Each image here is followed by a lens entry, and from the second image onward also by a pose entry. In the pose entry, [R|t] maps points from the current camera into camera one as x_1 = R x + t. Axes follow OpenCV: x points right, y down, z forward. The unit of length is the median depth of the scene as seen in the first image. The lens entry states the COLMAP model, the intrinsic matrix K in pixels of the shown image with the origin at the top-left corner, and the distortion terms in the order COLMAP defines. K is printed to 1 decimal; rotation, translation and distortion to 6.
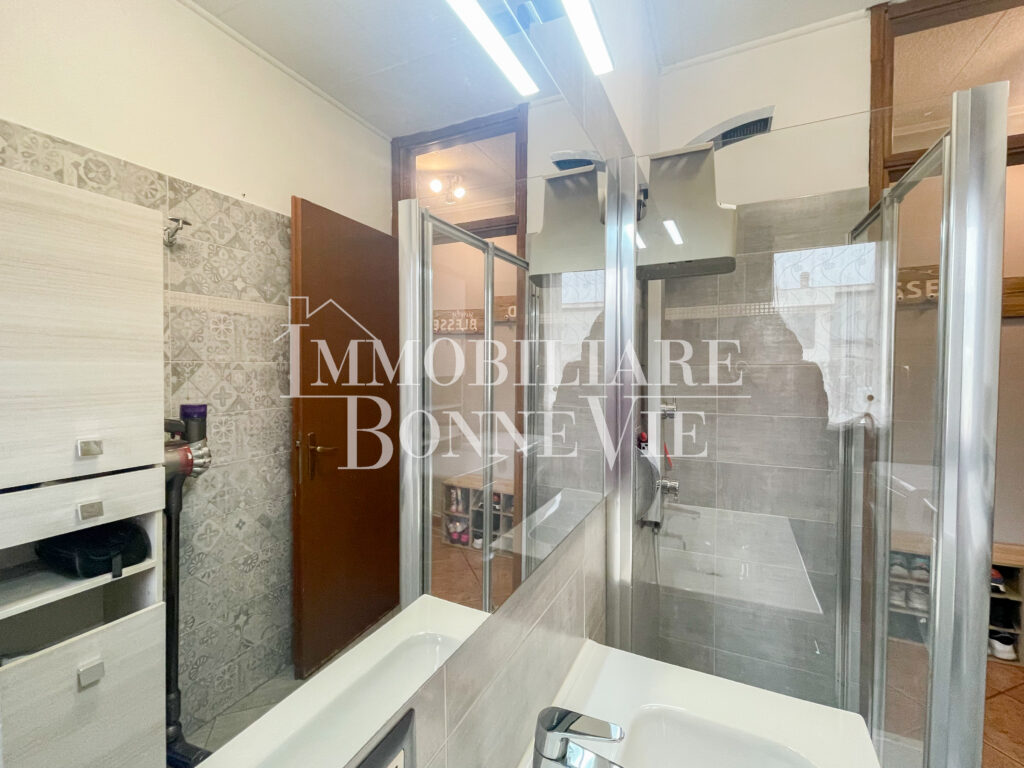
lens RADIAL K [[437.5, 0, 511.4], [0, 437.5, 377.8], [0, 0, 1]] dist [0.004982, 0.000715]
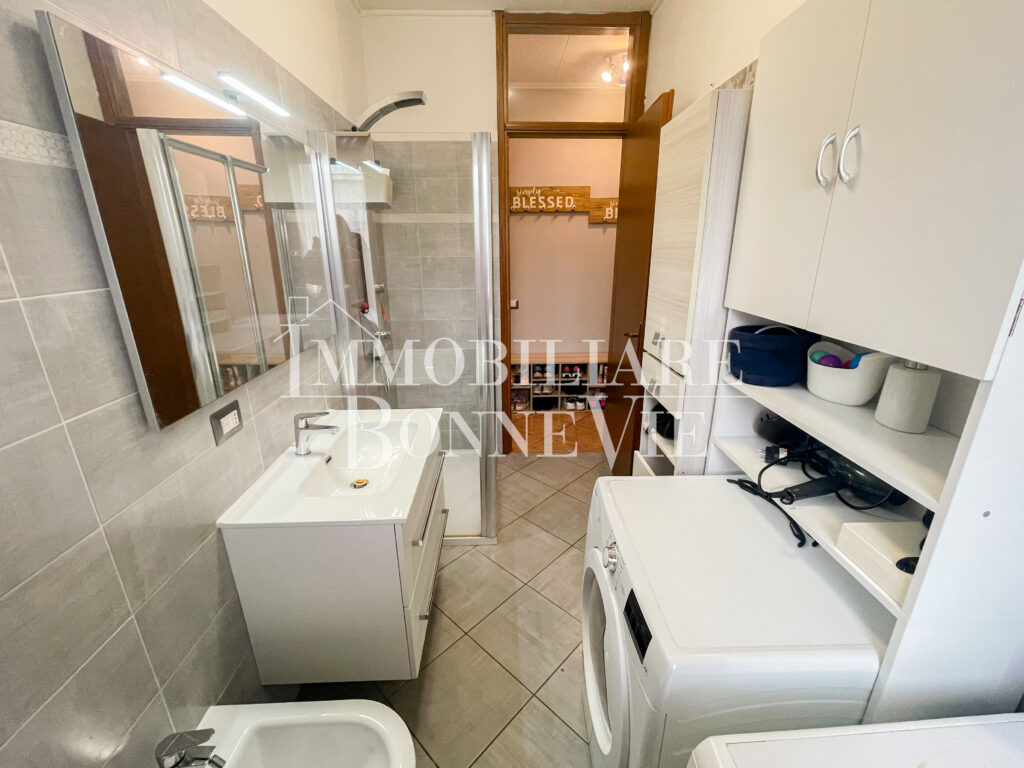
lens RADIAL K [[437.5, 0, 514.8], [0, 437.5, 379.9], [0, 0, 1]] dist [0.004982, 0.000715]
pose [[0.888253, -0.138568, 0.437955, 0.029702], [0.012086, 0.960136, 0.279272, -0.028587], [-0.459195, -0.242771, 0.854519, -0.427790]]
